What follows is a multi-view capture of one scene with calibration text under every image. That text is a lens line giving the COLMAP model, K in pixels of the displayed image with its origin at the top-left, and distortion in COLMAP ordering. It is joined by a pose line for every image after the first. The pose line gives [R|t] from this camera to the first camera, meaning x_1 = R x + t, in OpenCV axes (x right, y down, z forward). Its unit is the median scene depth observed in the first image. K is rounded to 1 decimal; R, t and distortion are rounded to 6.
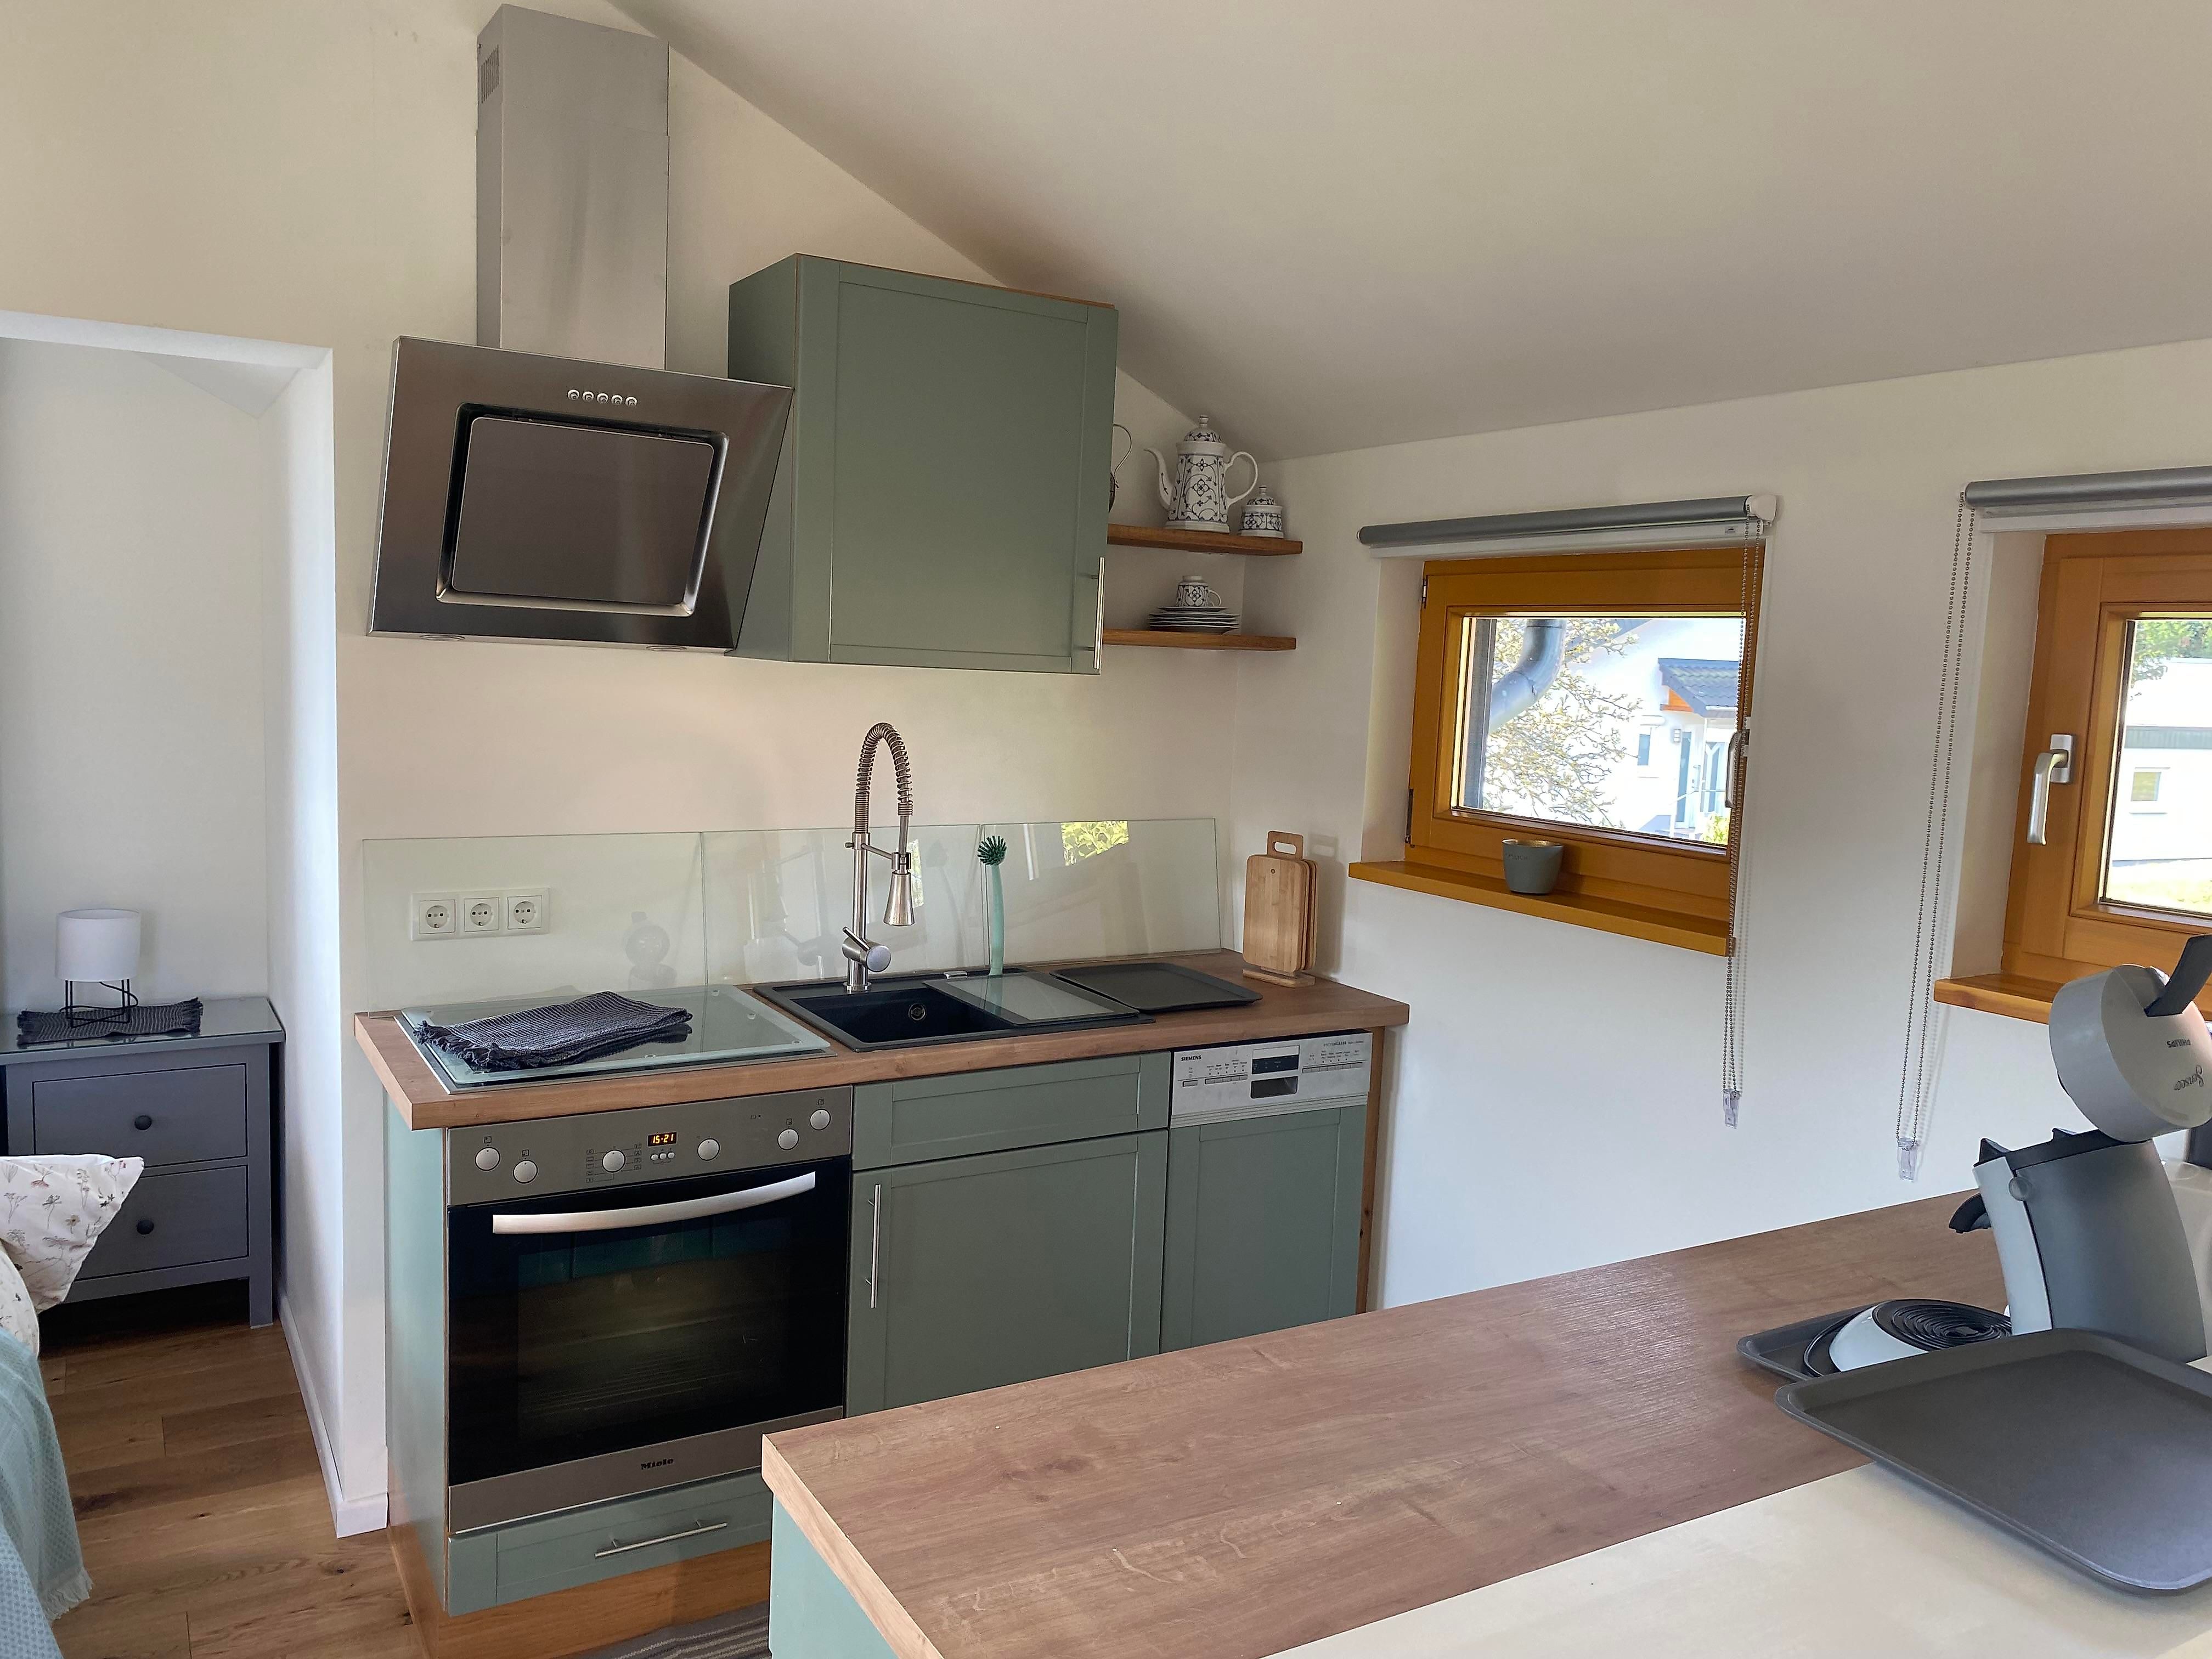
lens RADIAL K [[1673.0, 0, 1106.0], [0, 1673.0, 829.5], [0, 0, 1]] dist [0.062757, -0.078176]
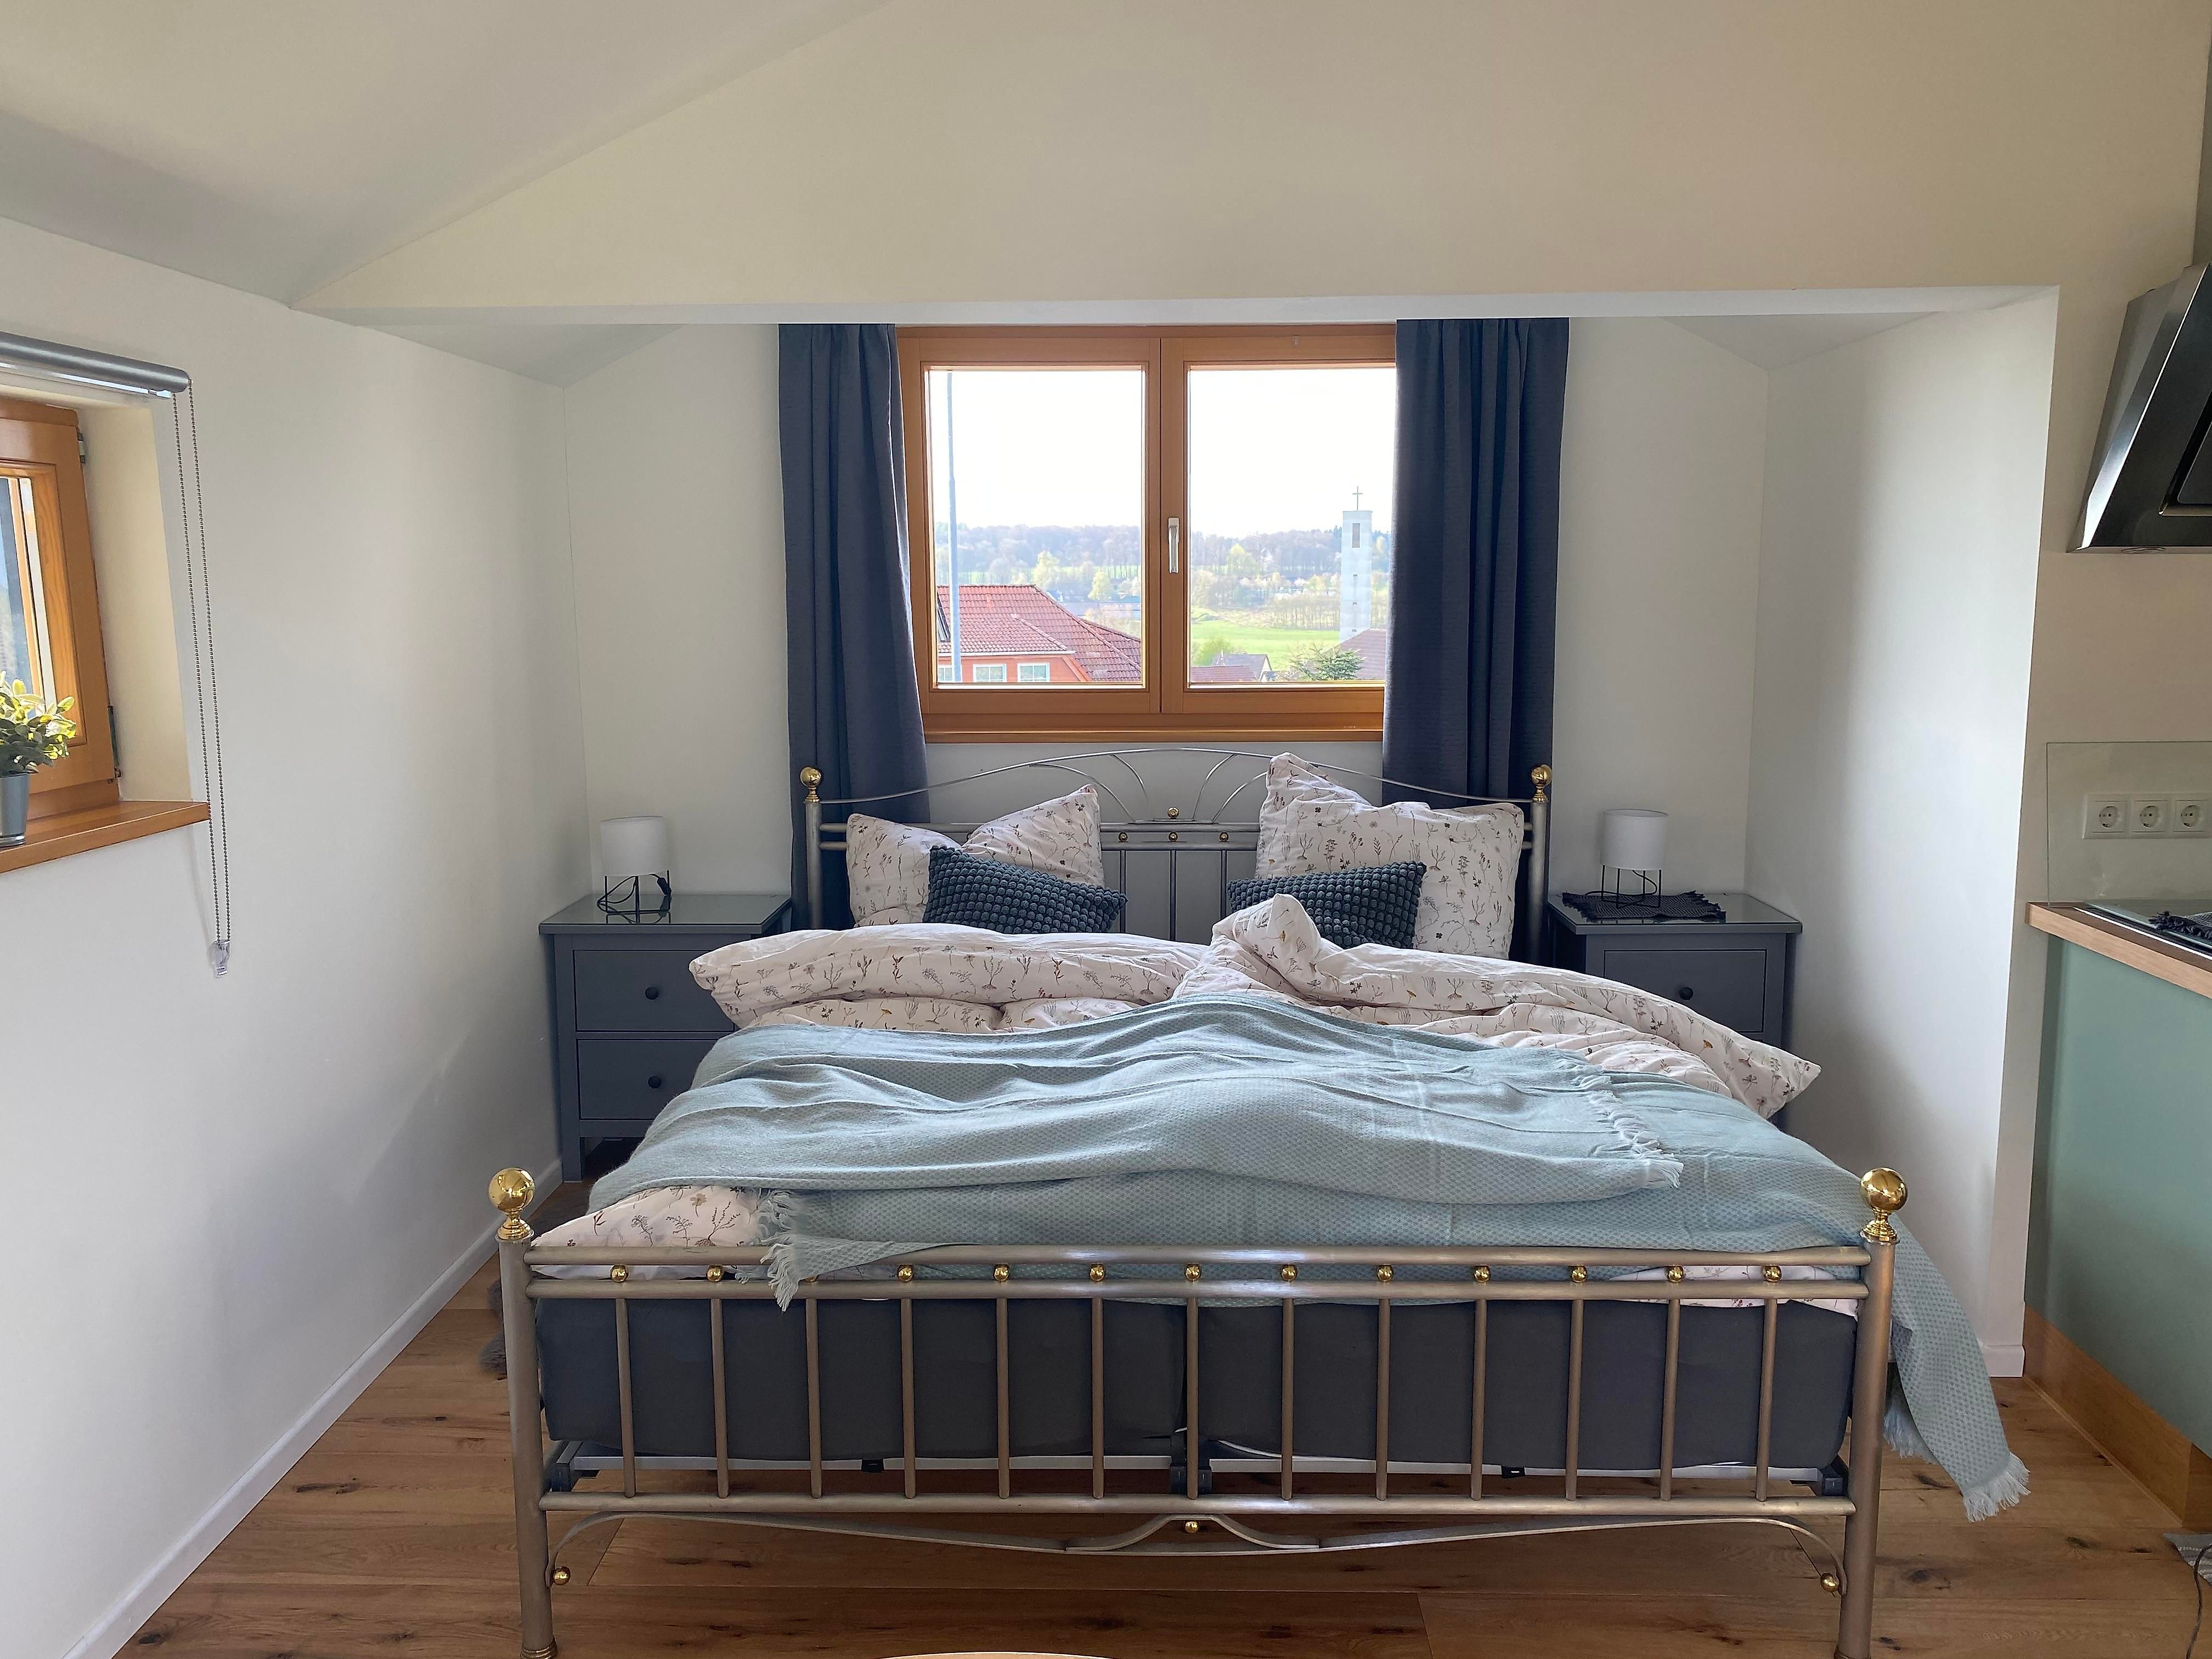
lens RADIAL K [[1657.4, 0, 1109.8], [0, 1657.4, 857.7], [0, 0, 1]] dist [0.209765, -0.375931]
pose [[0.846901, 0.042128, -0.530079, -0.347773], [-0.016508, 0.998459, 0.052978, 0.030123], [0.531494, -0.036116, 0.846292, -0.232207]]
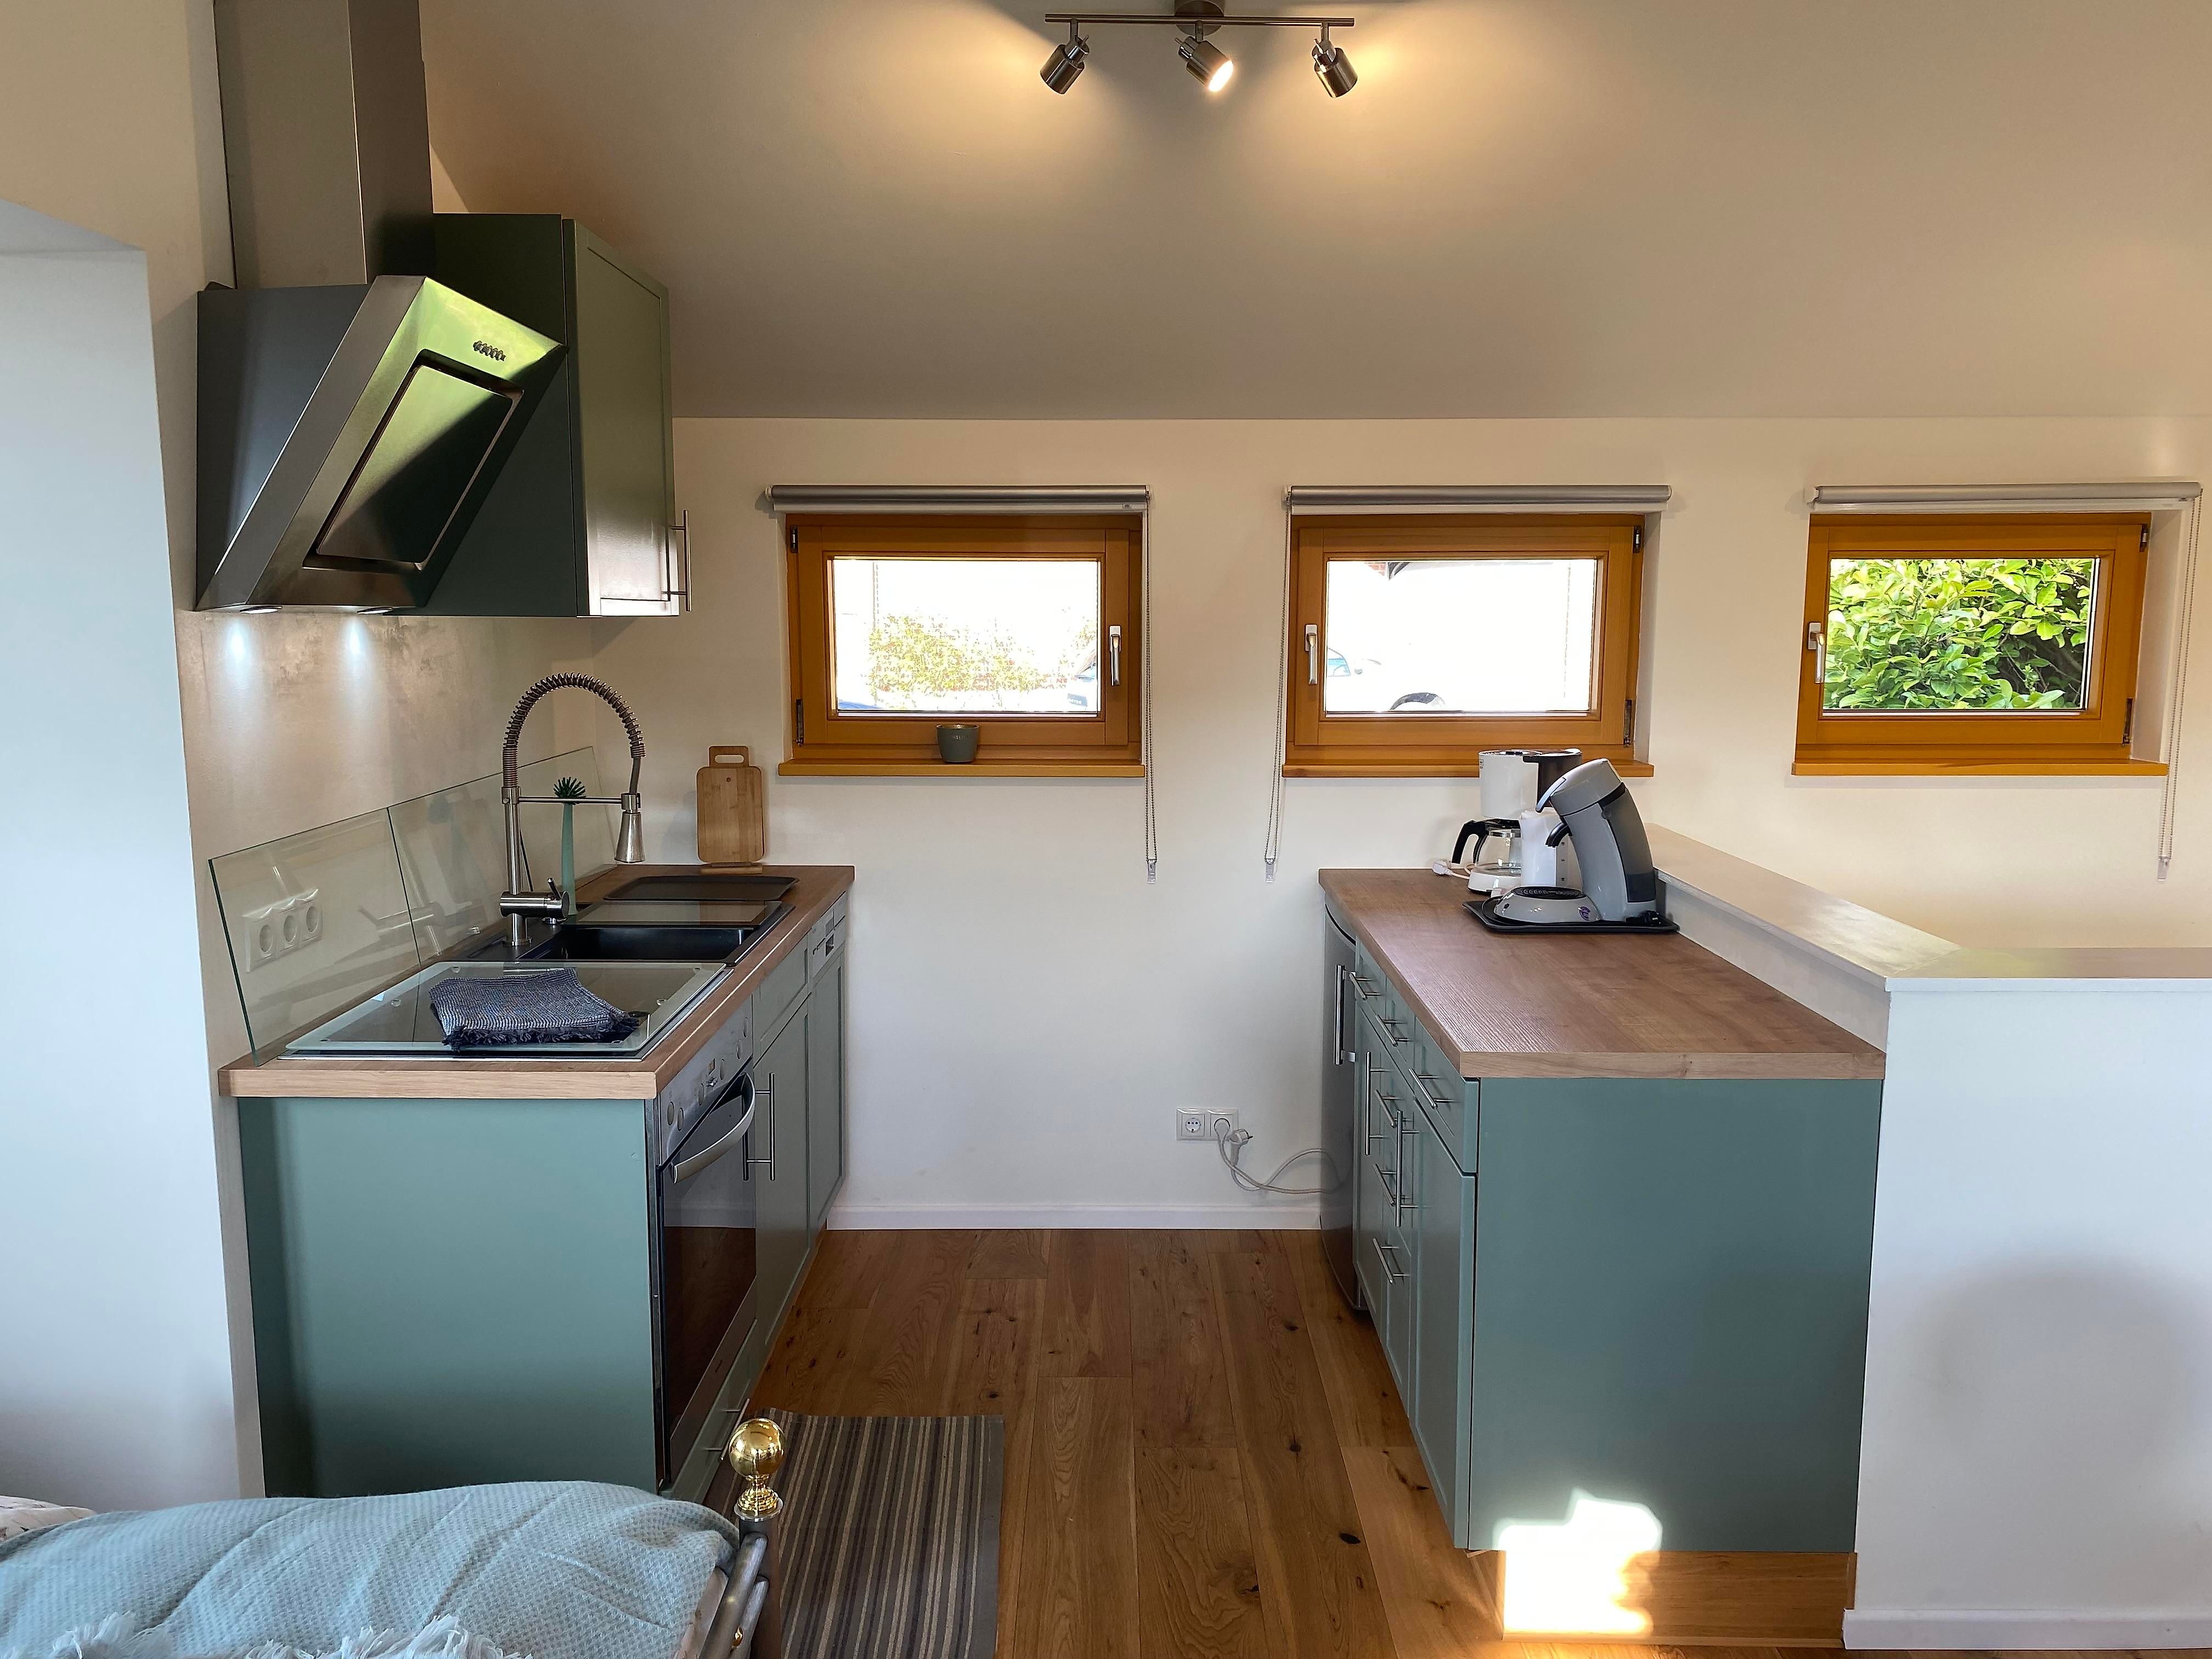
lens RADIAL K [[1657.4, 0, 1109.8], [0, 1657.4, 857.7], [0, 0, 1]] dist [0.209765, -0.375931]
pose [[0.505534, -0.168094, 0.846274, -0.827858], [0.108322, 0.985443, 0.131029, -0.049459], [-0.855980, 0.025430, 0.516383, 0.179260]]
